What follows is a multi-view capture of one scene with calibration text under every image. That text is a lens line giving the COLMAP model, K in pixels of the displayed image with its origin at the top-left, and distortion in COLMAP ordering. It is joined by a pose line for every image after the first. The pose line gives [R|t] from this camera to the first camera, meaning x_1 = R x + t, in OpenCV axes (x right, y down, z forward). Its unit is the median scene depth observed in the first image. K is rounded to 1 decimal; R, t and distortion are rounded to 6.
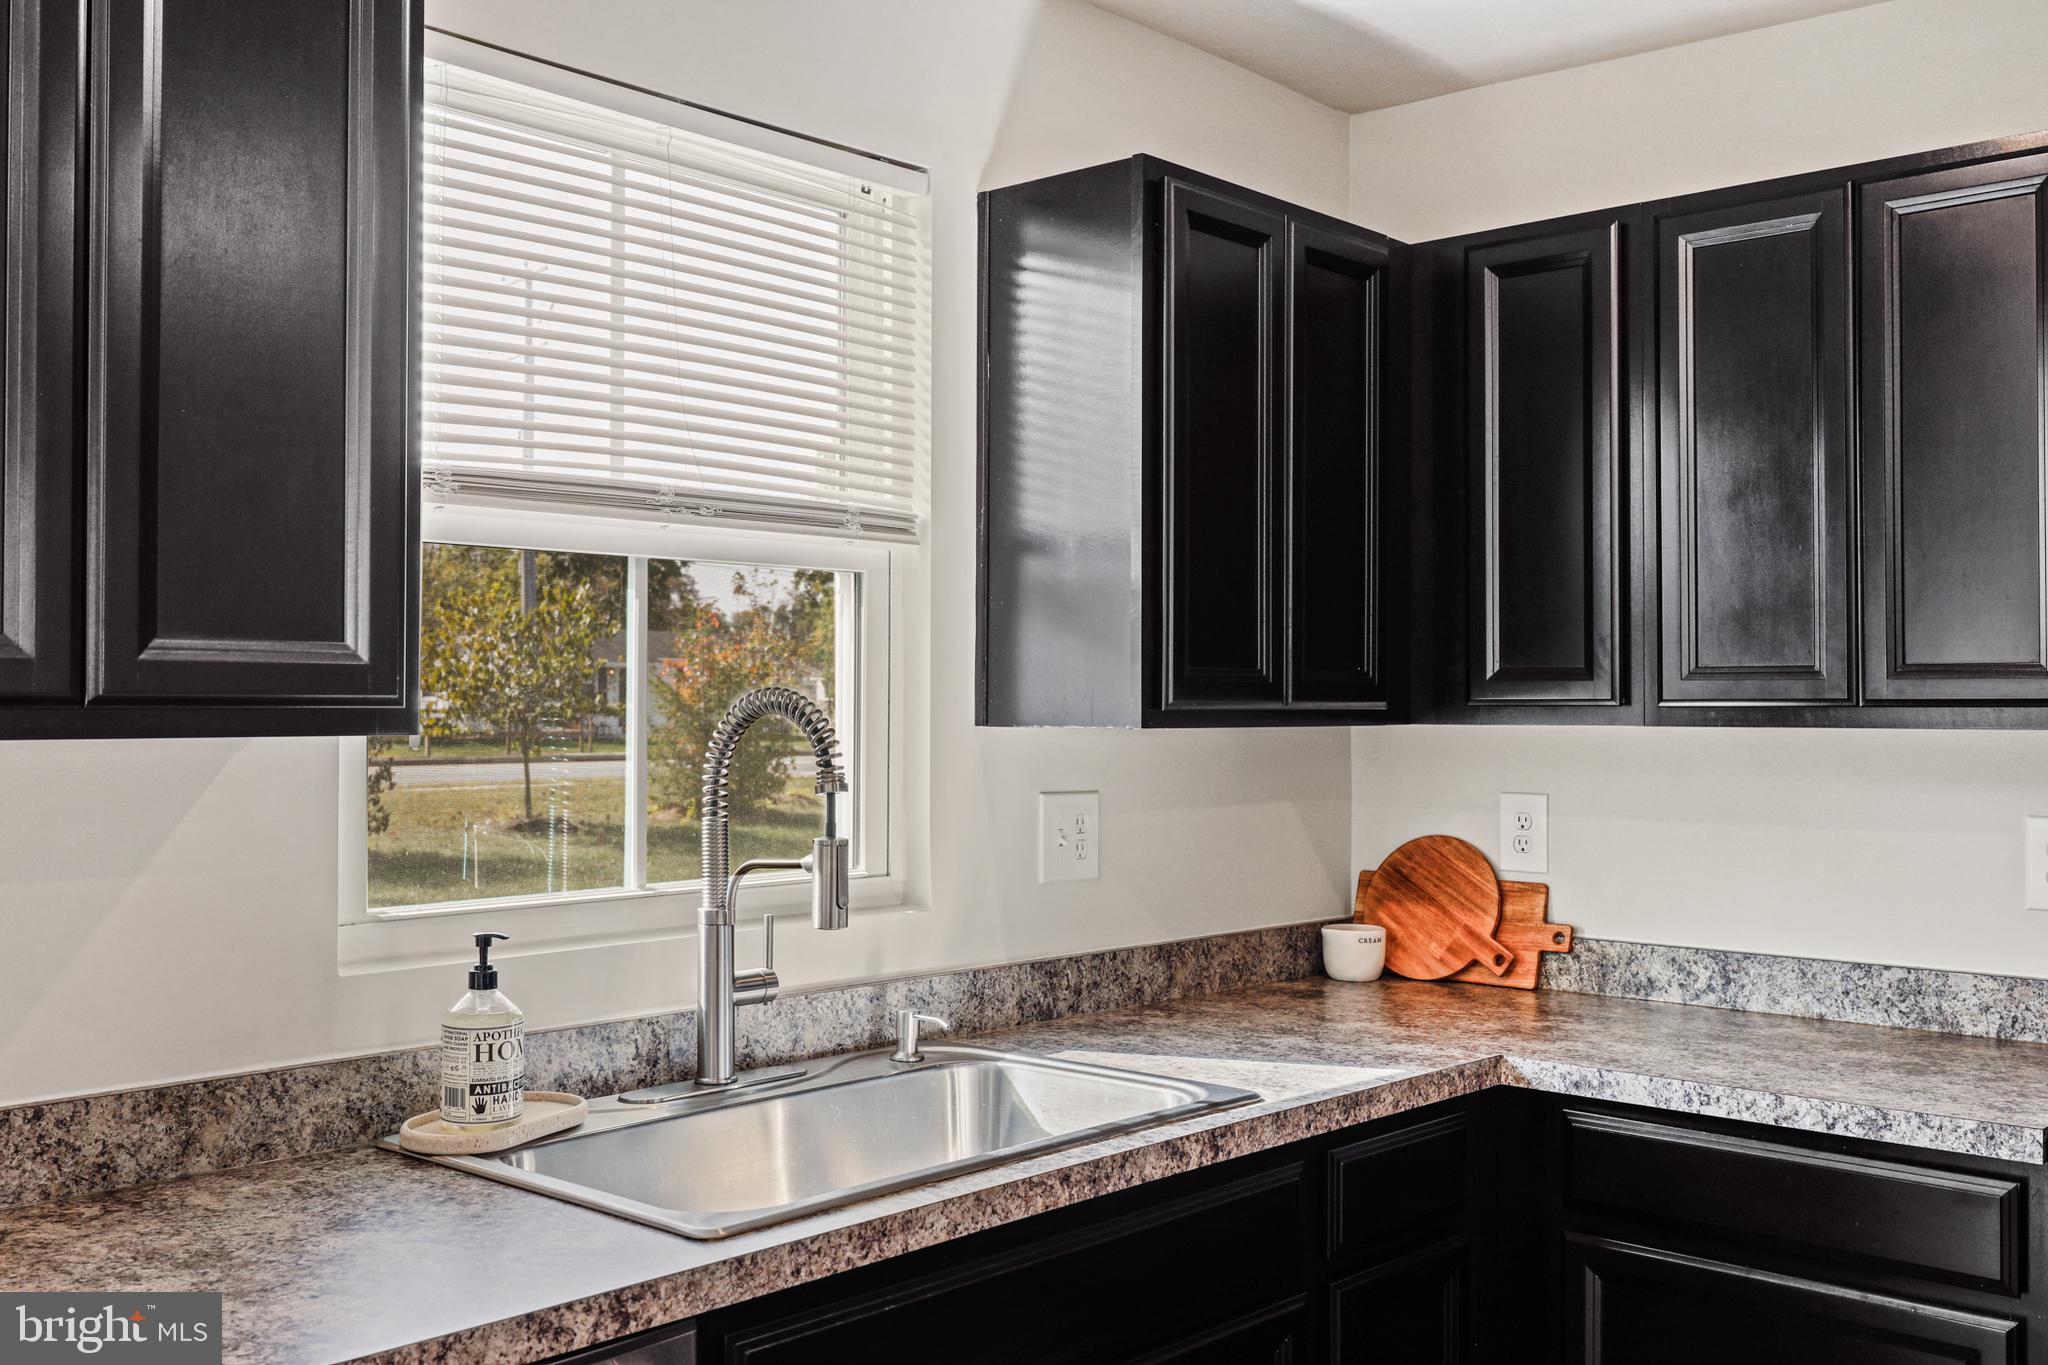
lens RADIAL K [[1935.1, 0, 1023.2], [0, 1935.1, 658.0], [0, 0, 1]] dist [0.006376, 0.003066]
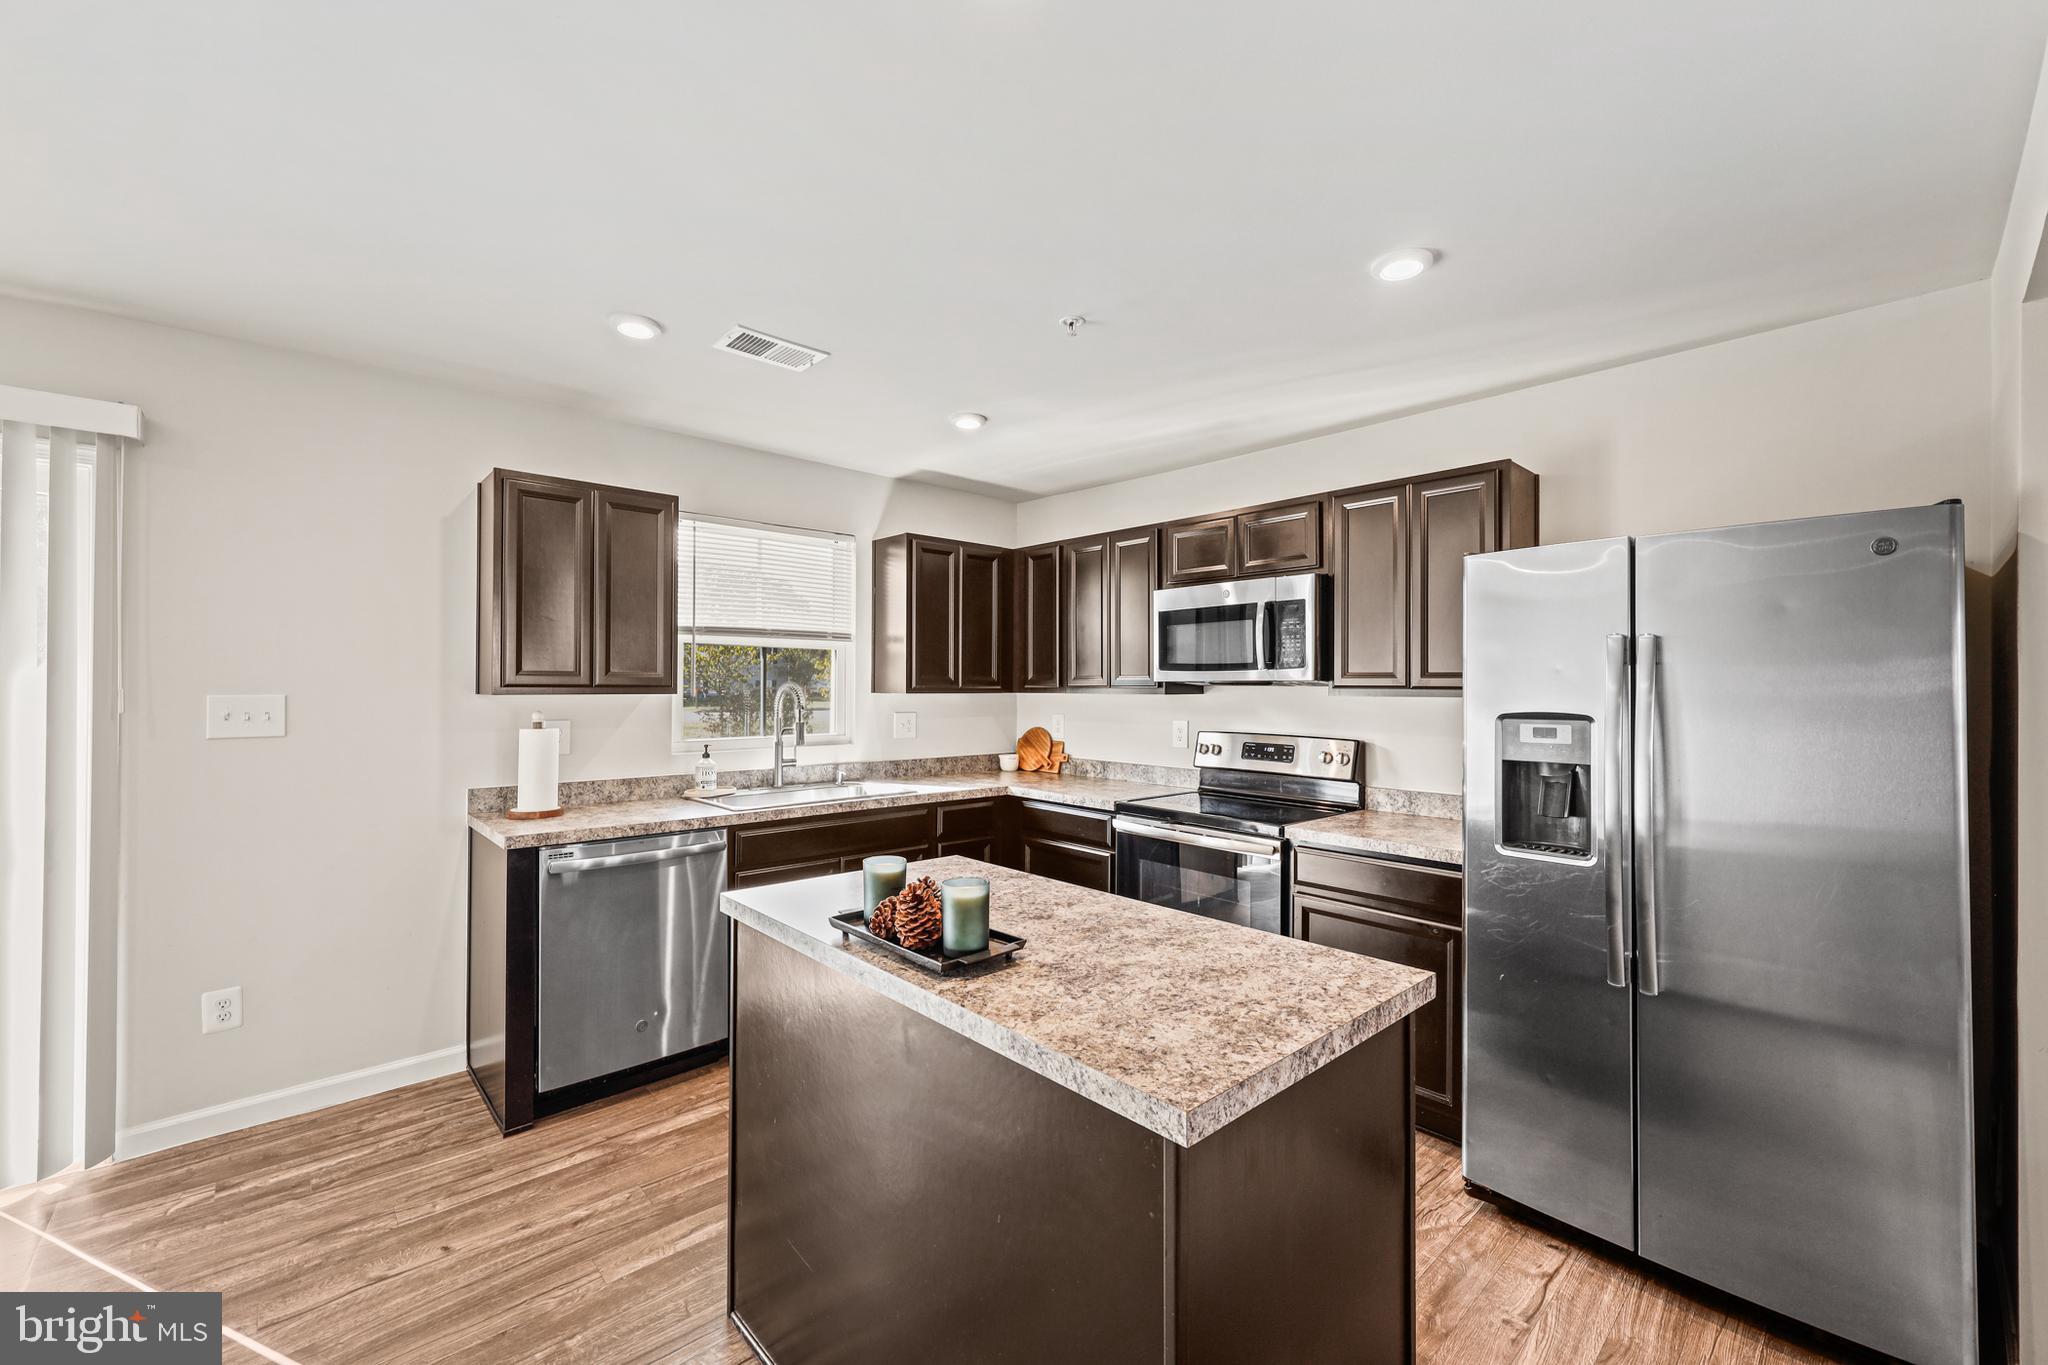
lens RADIAL K [[819.9, 0, 1024.0], [0, 819.9, 682.5], [0, 0, 1]] dist [-0.003273, -0.000520]
pose [[0.996234, 0.001424, -0.086696, 0.380283], [0.000367, 0.999787, 0.020635, -0.014313], [0.086707, -0.020589, 0.996021, -0.454681]]
